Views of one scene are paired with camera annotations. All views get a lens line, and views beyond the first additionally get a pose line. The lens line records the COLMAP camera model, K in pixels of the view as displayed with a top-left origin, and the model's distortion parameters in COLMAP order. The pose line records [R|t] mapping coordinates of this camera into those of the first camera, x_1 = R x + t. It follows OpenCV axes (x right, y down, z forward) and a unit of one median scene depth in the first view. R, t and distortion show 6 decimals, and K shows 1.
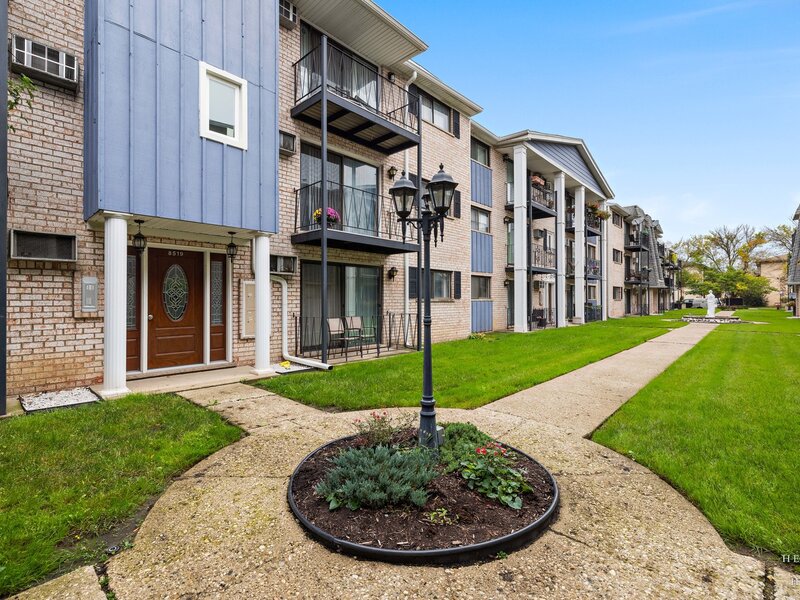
lens RADIAL K [[380.3, 0, 398.7], [0, 380.3, 297.6], [0, 0, 1]] dist [-0.000509, -0.000014]
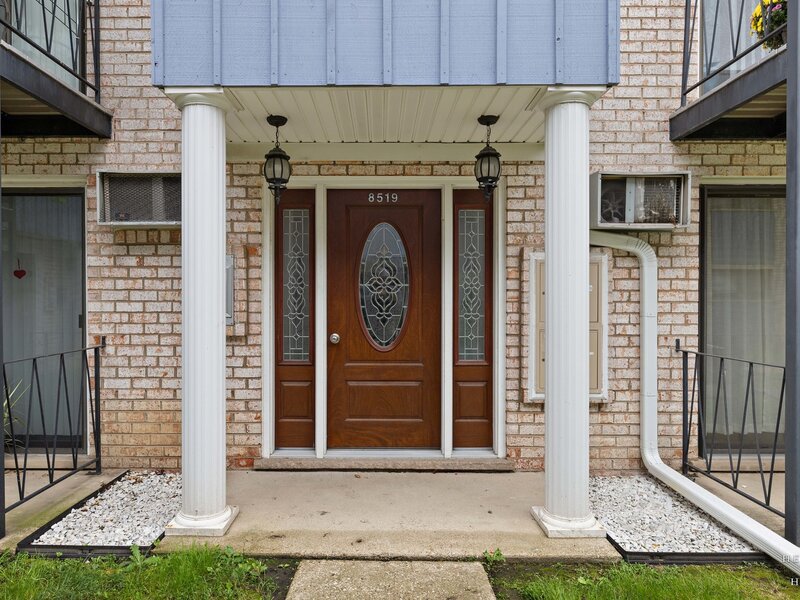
lens RADIAL K [[483.5, 0, 400.0], [0, 483.5, 300.0], [0, 0, 1]] dist [-0.001466, -0.000436]
pose [[0.691172, 0.007765, -0.722649, -0.147375], [0.001580, 0.999924, 0.012255, -0.002355], [0.722689, -0.009612, 0.691107, 0.569051]]
